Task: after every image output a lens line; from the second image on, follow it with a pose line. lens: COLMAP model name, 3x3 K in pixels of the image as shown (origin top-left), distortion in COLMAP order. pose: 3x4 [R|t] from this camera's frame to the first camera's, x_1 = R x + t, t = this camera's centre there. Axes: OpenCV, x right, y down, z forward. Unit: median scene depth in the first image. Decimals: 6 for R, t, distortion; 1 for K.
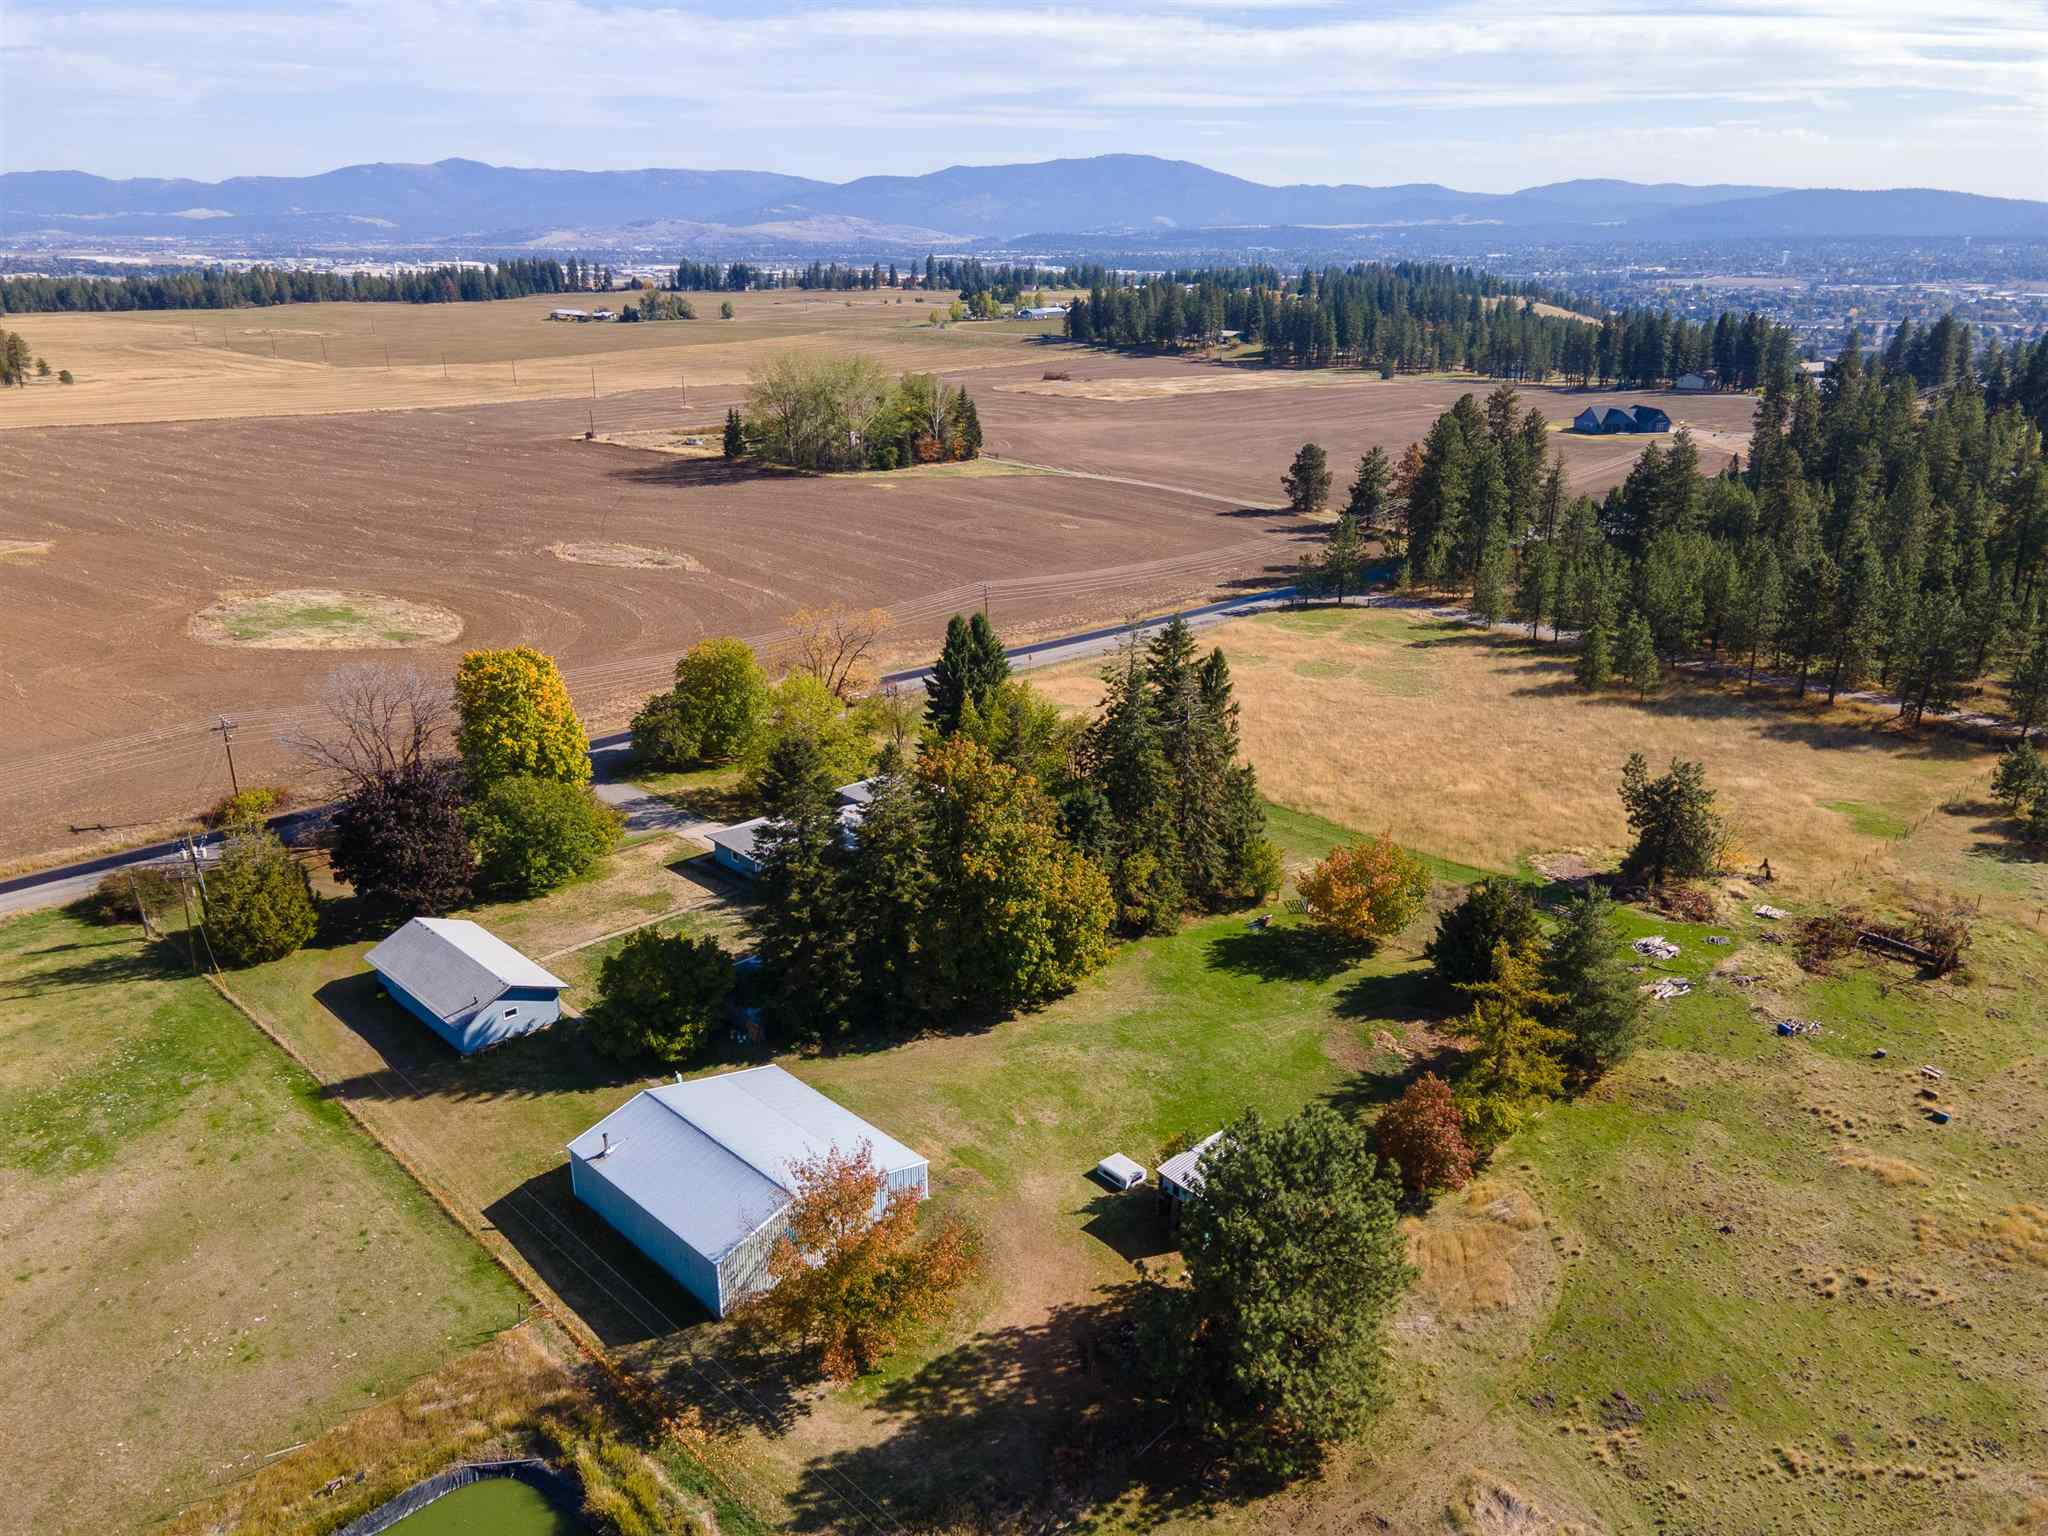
lens RADIAL K [[1498.6, 0, 1015.7], [0, 1498.6, 776.0], [0, 0, 1]] dist [0.032329, 0.012464]
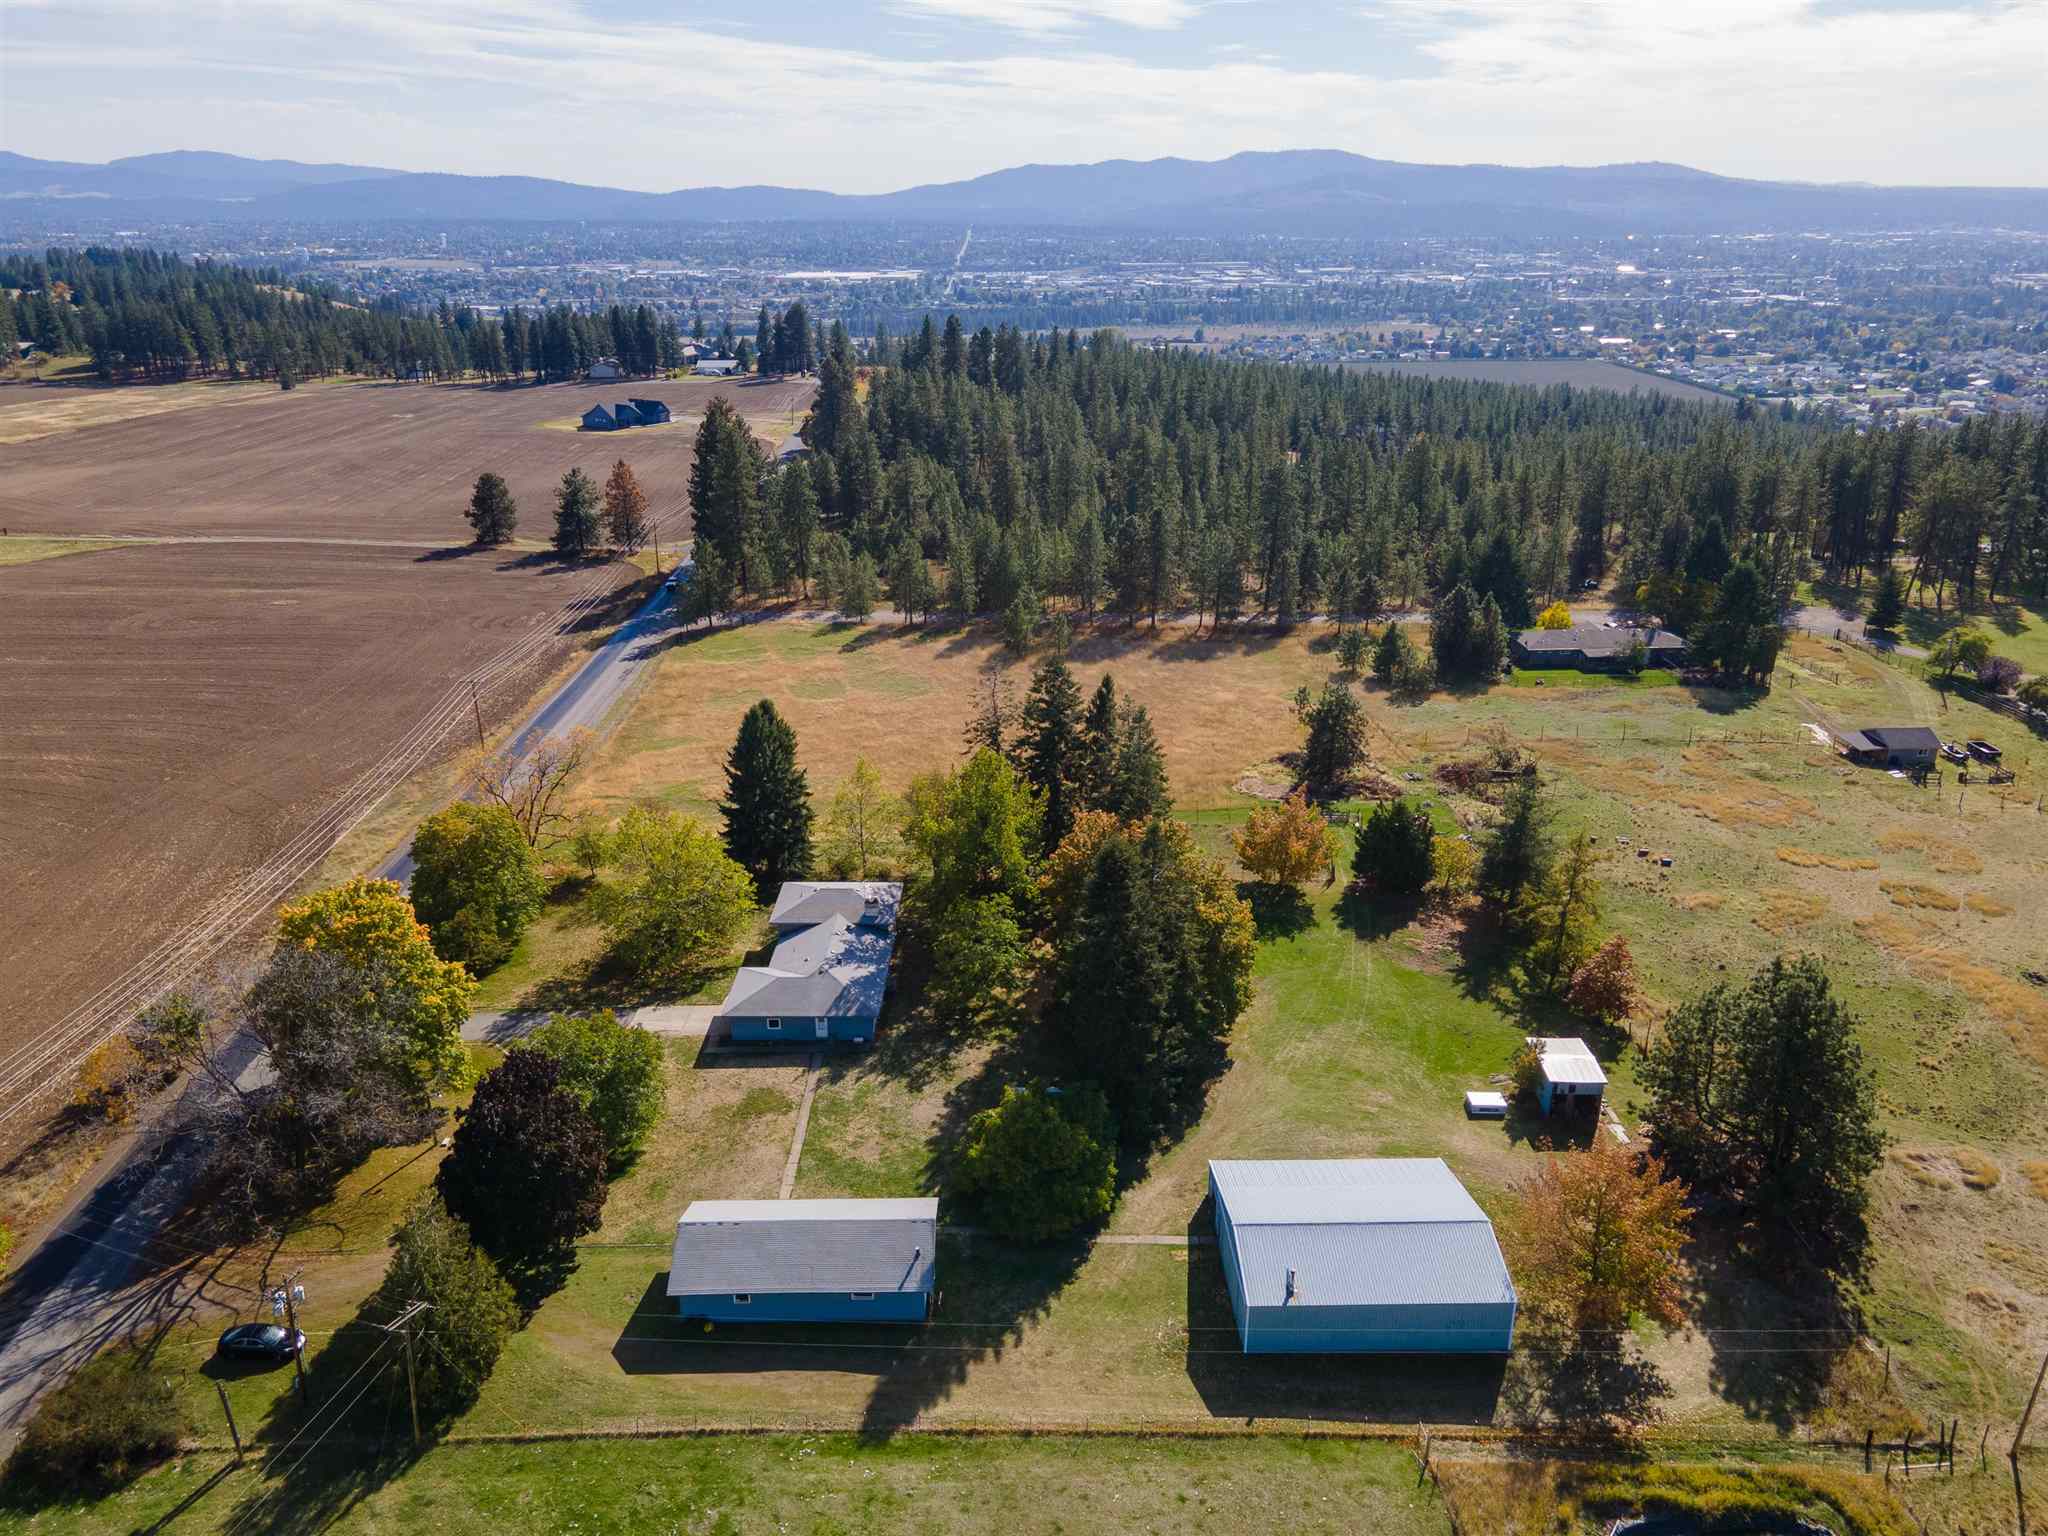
lens RADIAL K [[1503.8, 0, 1016.3], [0, 1503.8, 766.6], [0, 0, 1]] dist [0.041088, 0.001008]
pose [[0.689956, -0.256307, 0.676954, -0.729592], [0.252408, 0.961702, 0.106862, -0.168826], [-0.678418, 0.097138, 0.728226, 0.279360]]
